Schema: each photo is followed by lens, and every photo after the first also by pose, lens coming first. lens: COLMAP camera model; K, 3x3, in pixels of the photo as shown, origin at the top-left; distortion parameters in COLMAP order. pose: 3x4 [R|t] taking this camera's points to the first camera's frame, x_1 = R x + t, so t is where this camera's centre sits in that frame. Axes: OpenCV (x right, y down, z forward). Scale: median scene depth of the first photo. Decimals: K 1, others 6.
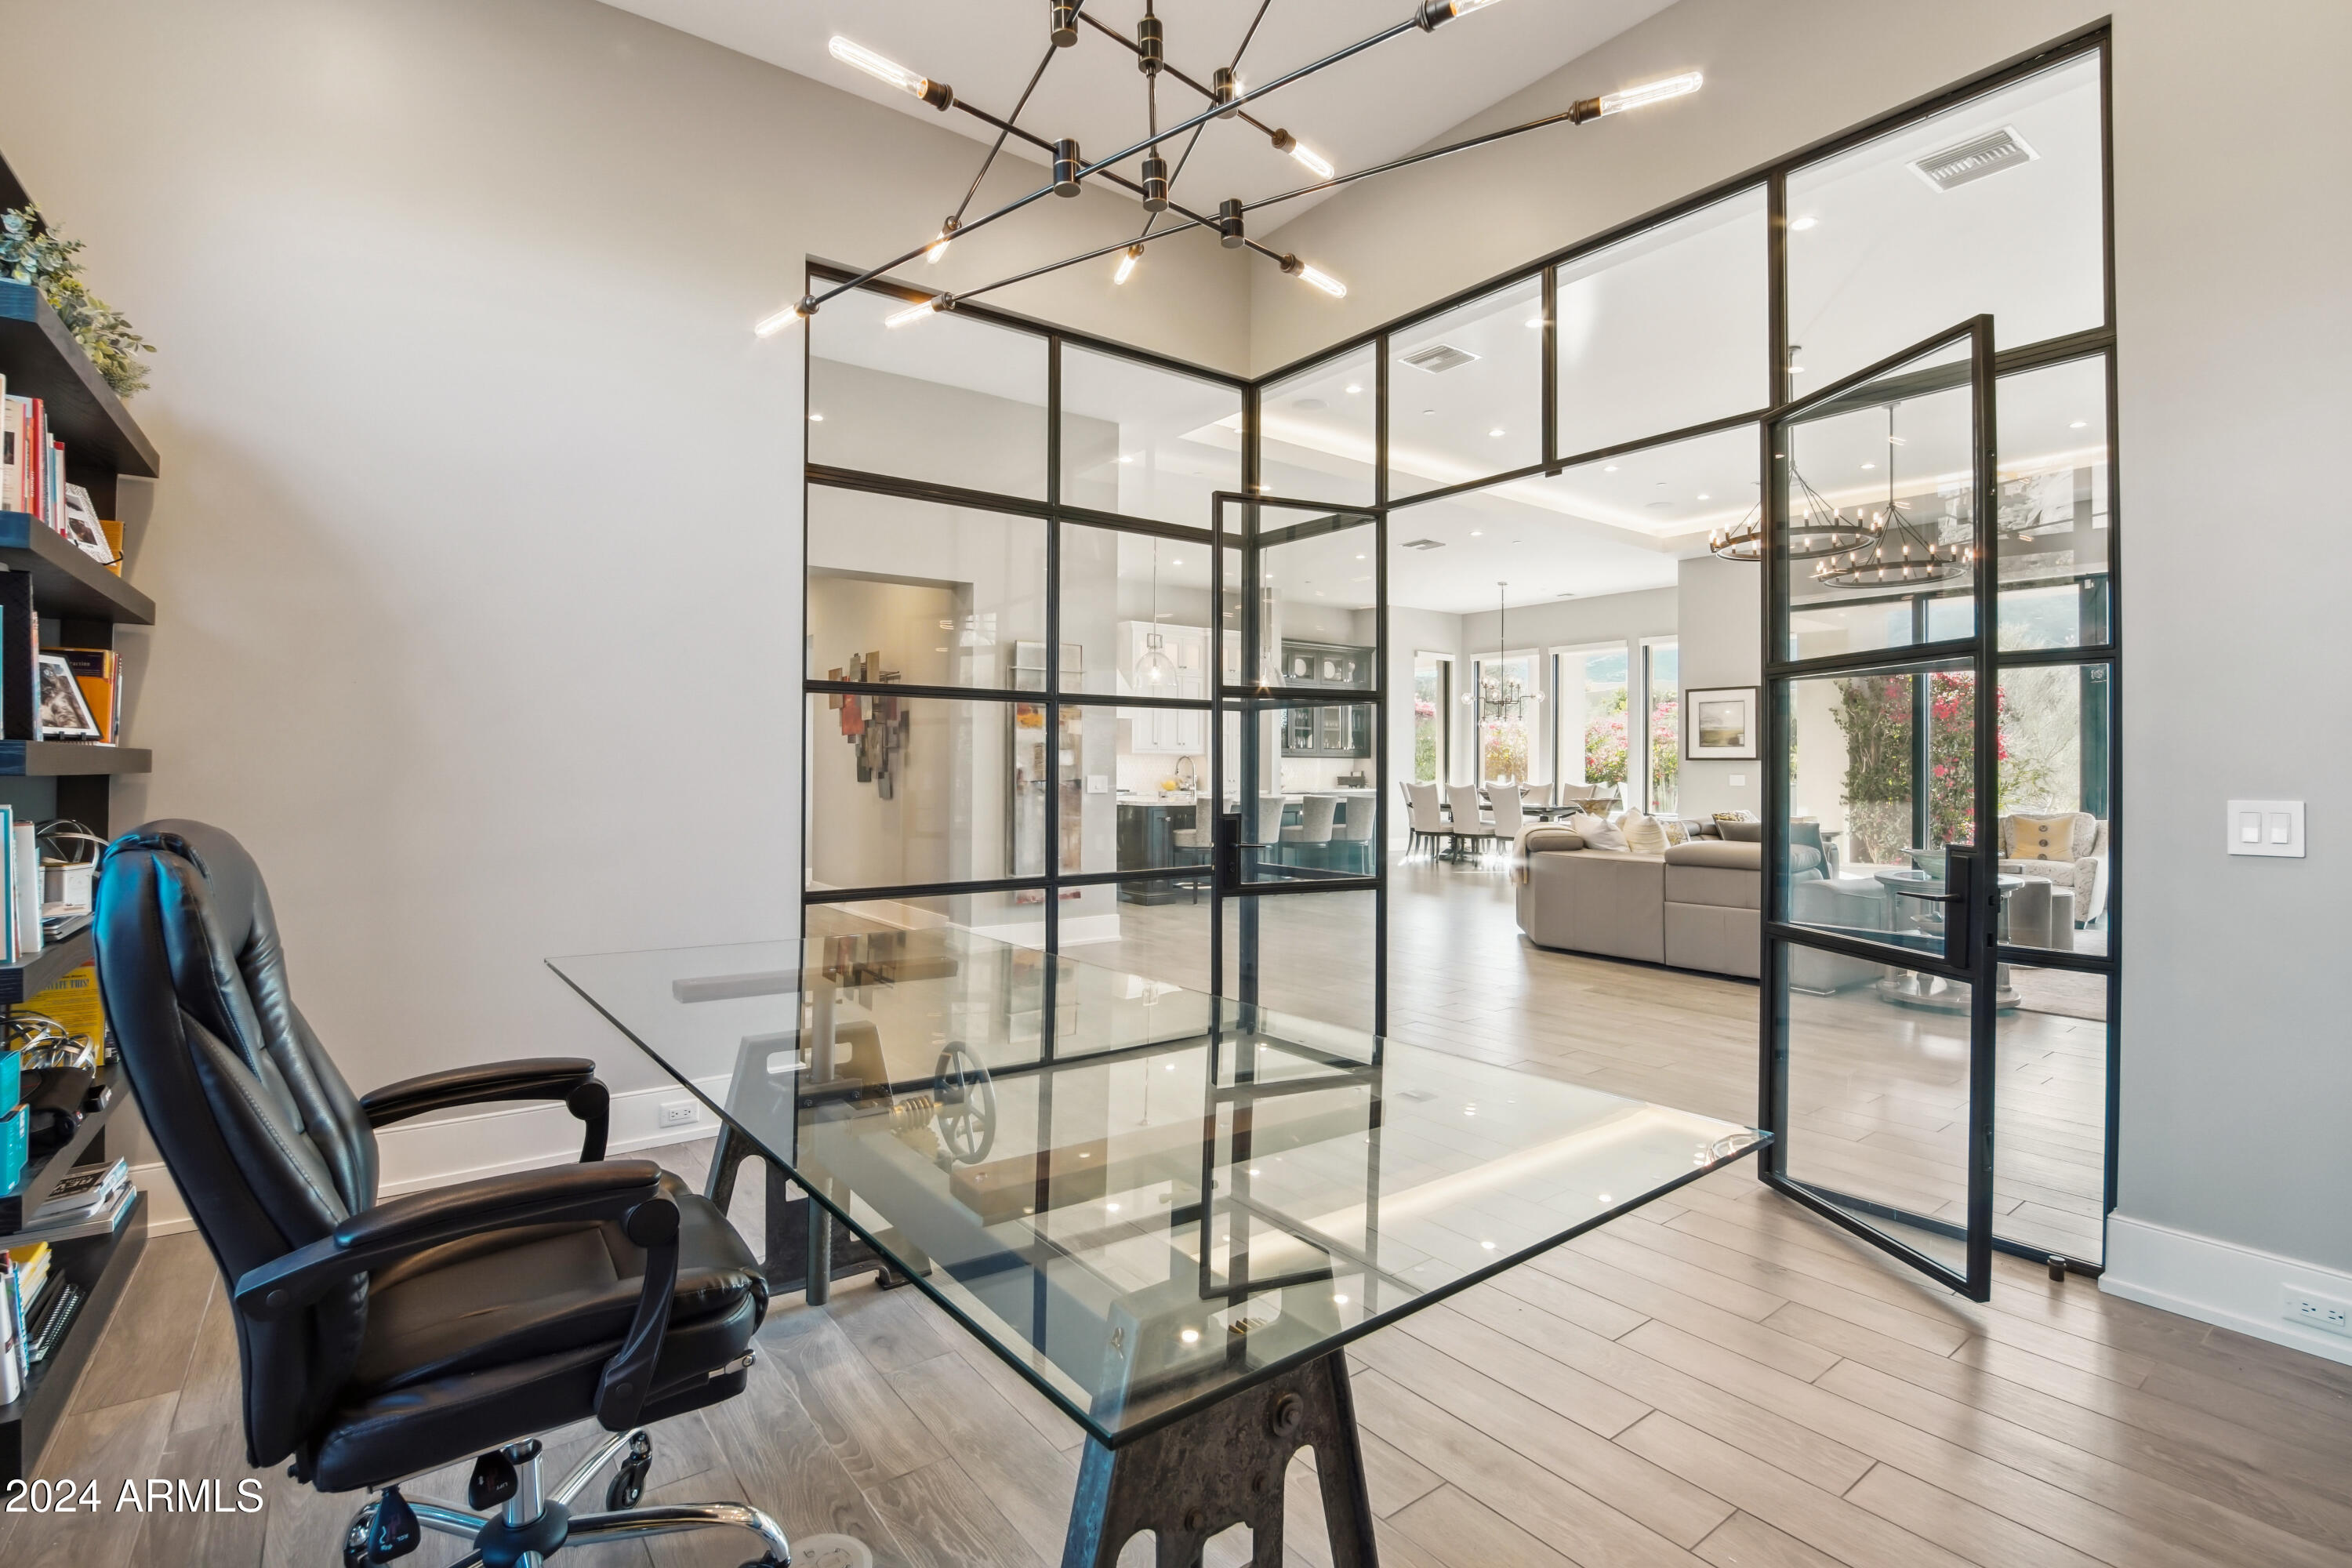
lens RADIAL K [[1113.6, 0, 1177.1], [0, 1113.6, 772.1], [0, 0, 1]] dist [0.002636, 0.000351]
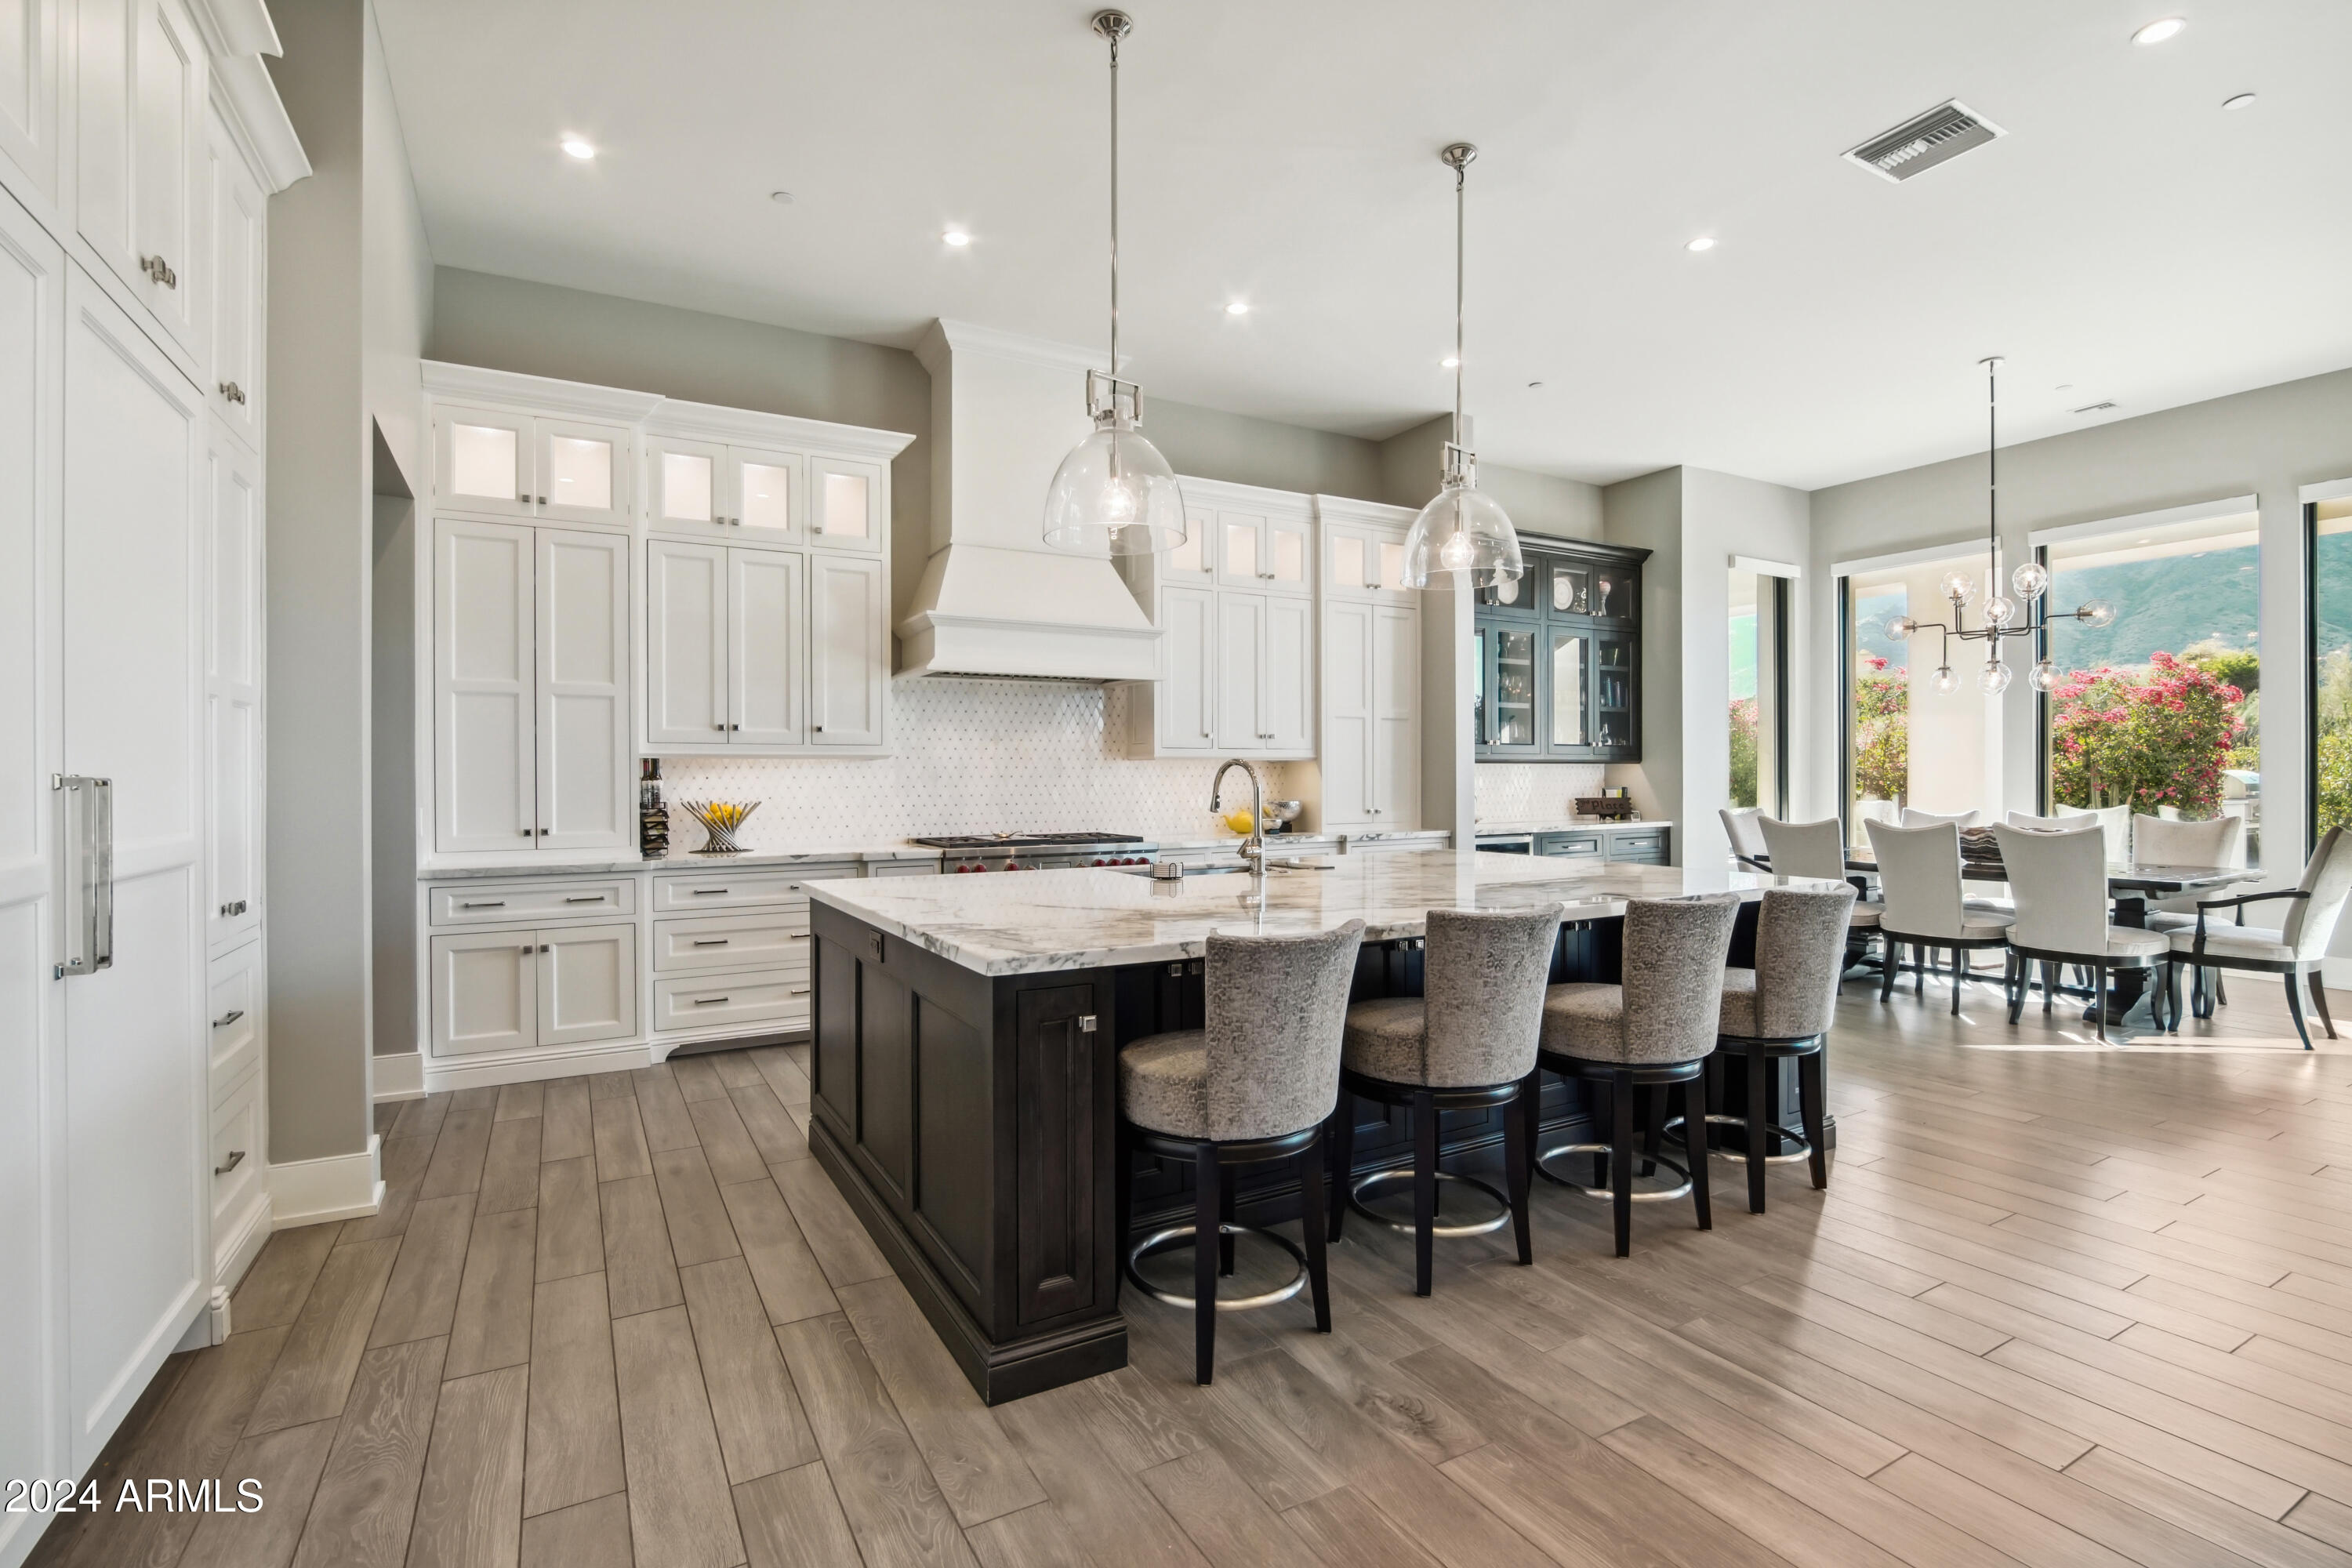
lens RADIAL K [[1113.6, 0, 1179.8], [0, 1113.6, 782.4], [0, 0, 1]] dist [0.002636, 0.000351]
pose [[0.991573, -0.009048, -0.129230, 0.025553], [0.009030, 0.999959, -0.000725, -0.005028], [0.129231, -0.000448, 0.991614, 0.451724]]
